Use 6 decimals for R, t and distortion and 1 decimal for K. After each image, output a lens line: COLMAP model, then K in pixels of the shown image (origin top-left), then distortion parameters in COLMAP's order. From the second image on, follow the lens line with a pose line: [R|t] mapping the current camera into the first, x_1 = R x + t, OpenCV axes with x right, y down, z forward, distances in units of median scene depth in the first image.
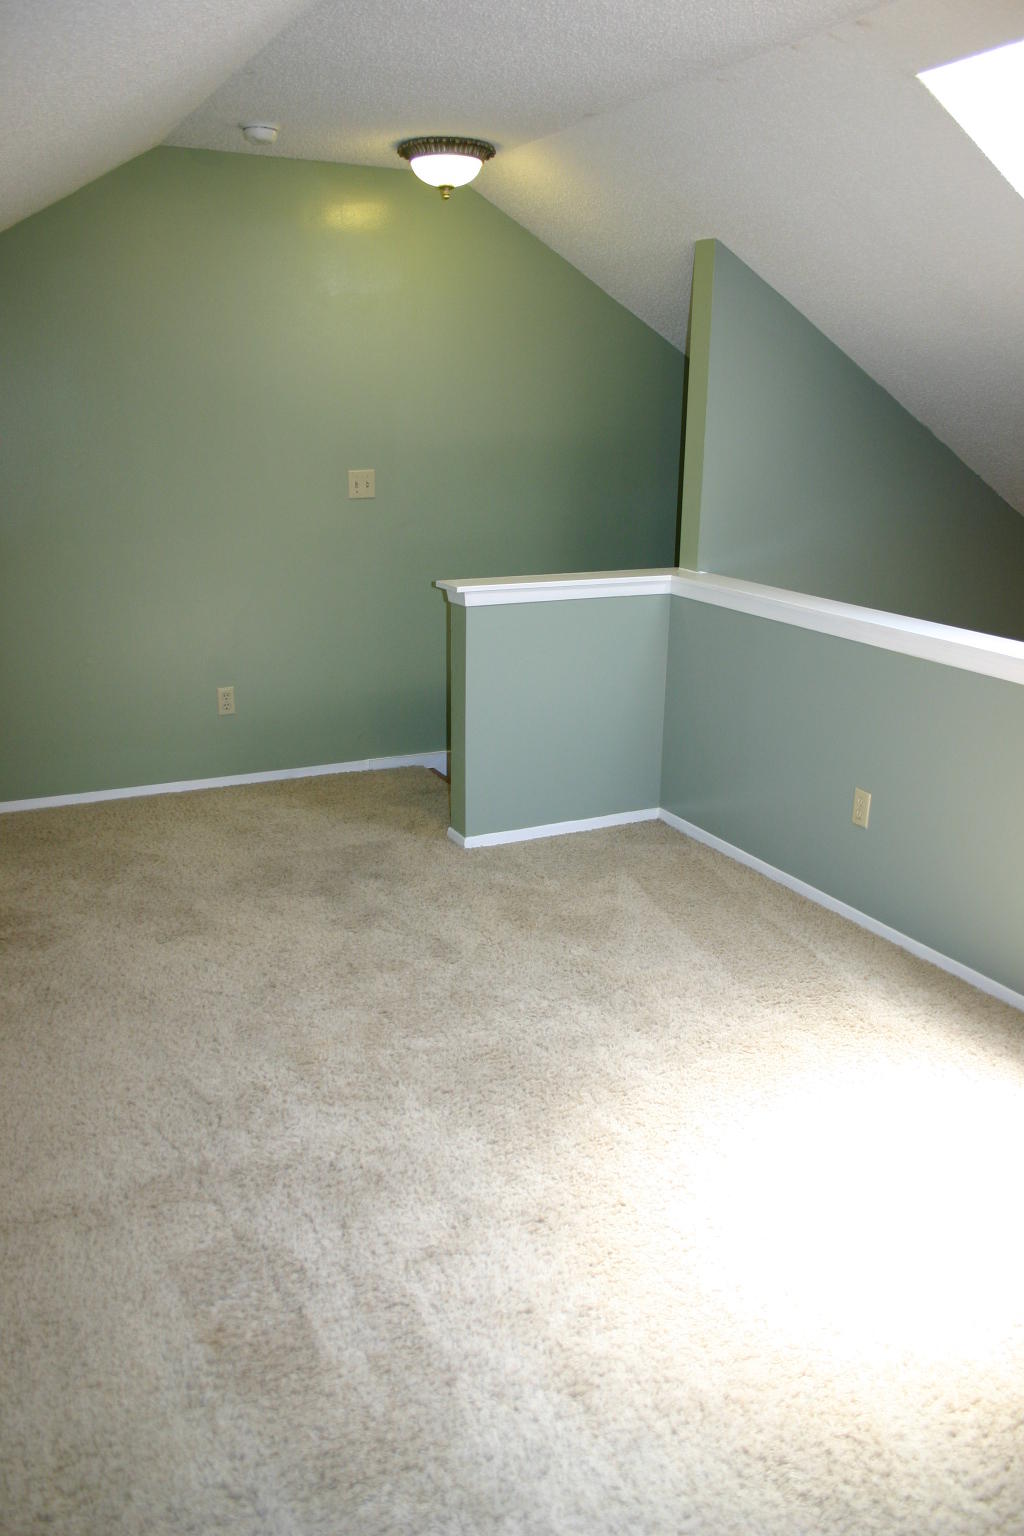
lens RADIAL K [[1281.4, 0, 517.2], [0, 1281.4, 796.2], [0, 0, 1]] dist [-0.157795, 0.146163]
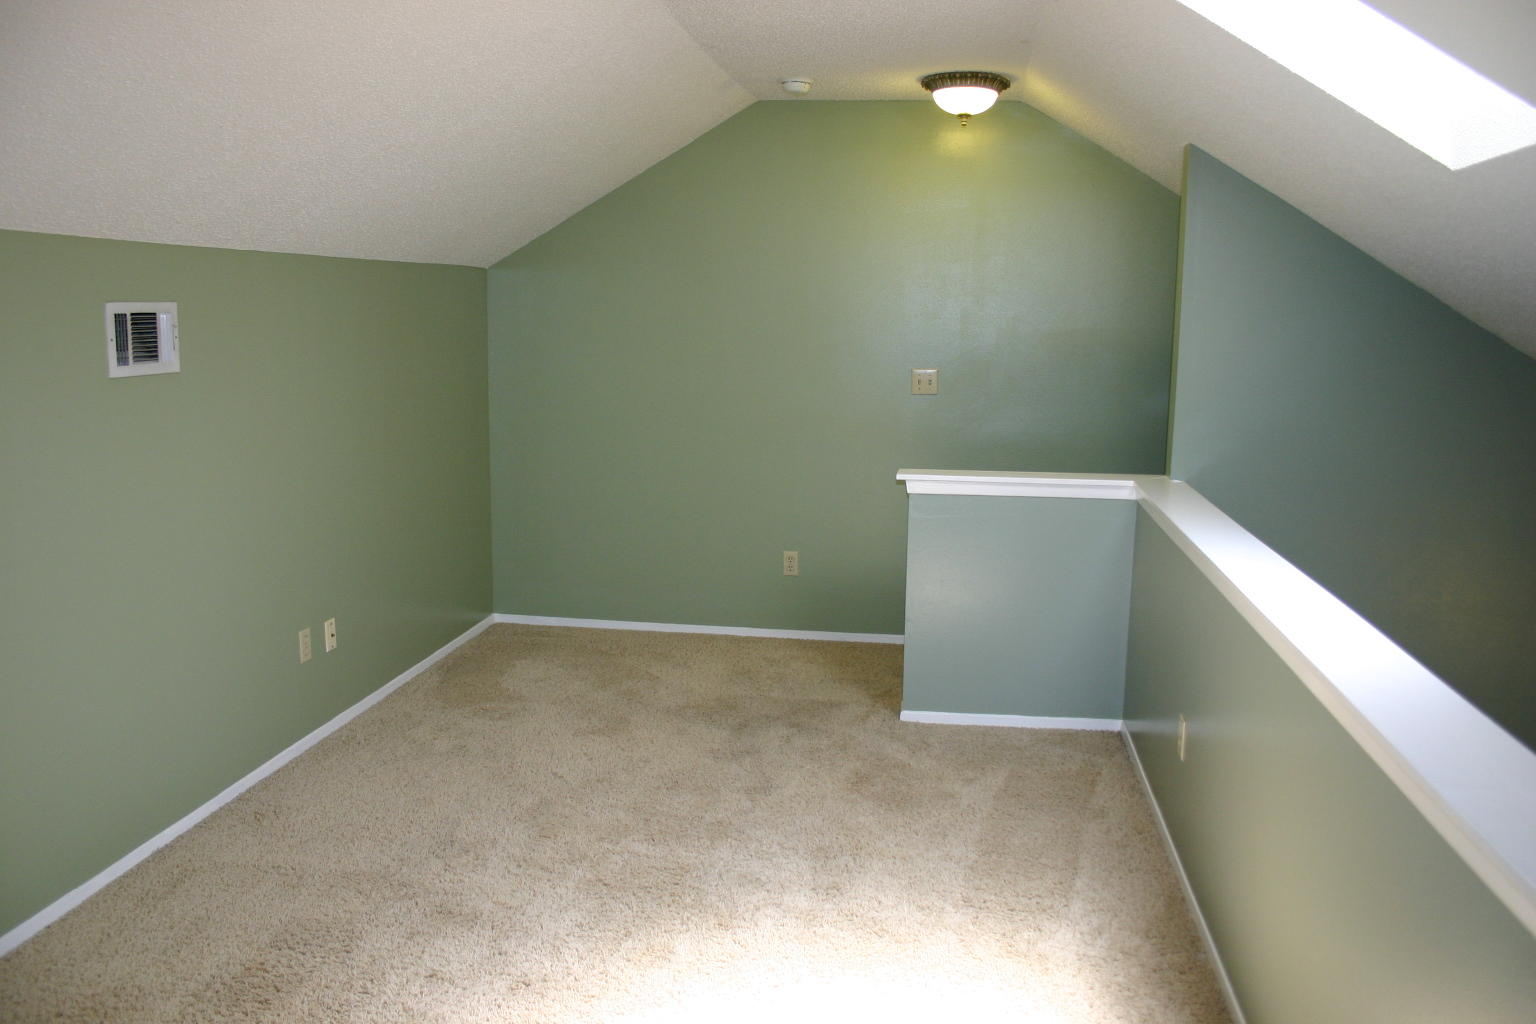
lens RADIAL K [[1281.4, 0, 768.0], [0, 1281.4, 512.0], [0, 0, 1]] dist [-0.157795, 0.146163]
pose [[0.804843, 0.086554, -0.587142, 0.503324], [-0.170681, 0.981270, -0.089311, -0.016613], [0.568415, 0.172095, 0.804542, 0.067830]]
